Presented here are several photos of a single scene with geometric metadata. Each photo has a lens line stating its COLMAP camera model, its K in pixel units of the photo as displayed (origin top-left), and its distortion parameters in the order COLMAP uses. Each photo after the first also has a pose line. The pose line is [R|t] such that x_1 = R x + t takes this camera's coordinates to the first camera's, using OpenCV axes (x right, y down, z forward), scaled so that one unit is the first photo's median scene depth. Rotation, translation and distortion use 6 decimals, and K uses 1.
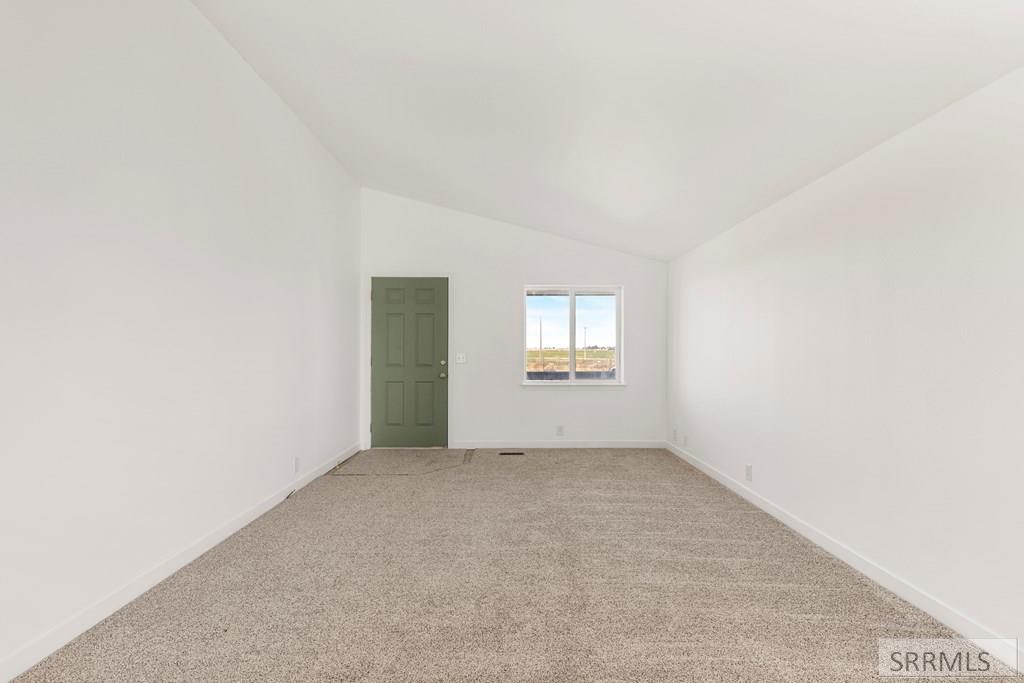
lens RADIAL K [[455.9, 0, 533.4], [0, 455.9, 345.5], [0, 0, 1]] dist [0.000973, -0.001619]
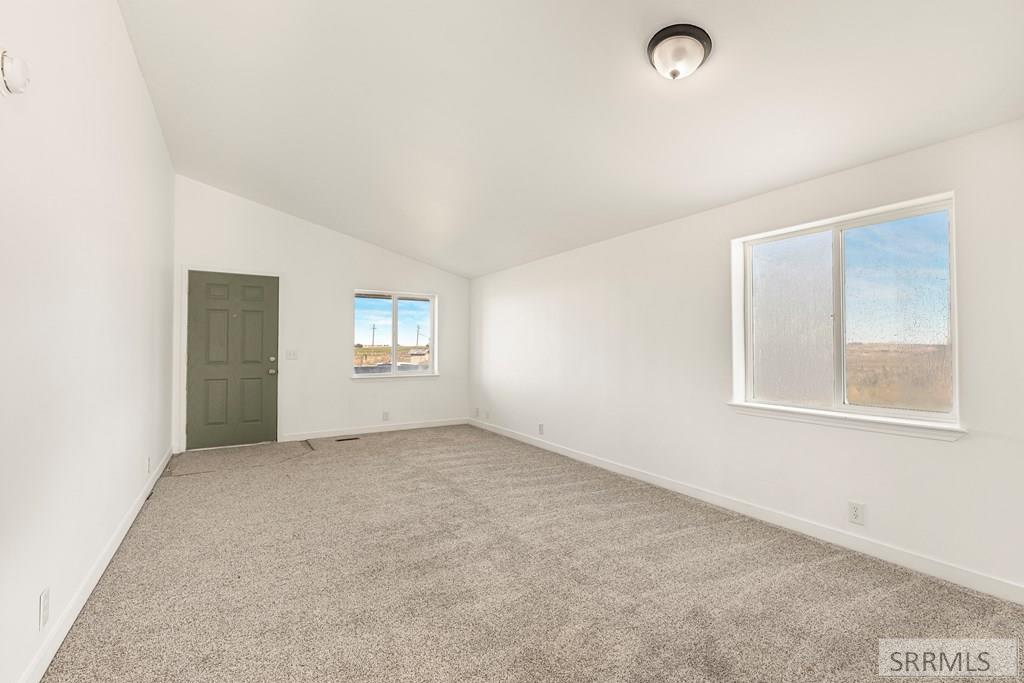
lens RADIAL K [[455.9, 0, 513.6], [0, 455.9, 337.1], [0, 0, 1]] dist [0.000973, -0.001619]
pose [[0.855732, 0.010088, 0.517321, -0.278325], [-0.002650, 0.999882, -0.015115, 0.002350], [-0.517412, 0.011563, 0.855658, -0.169283]]
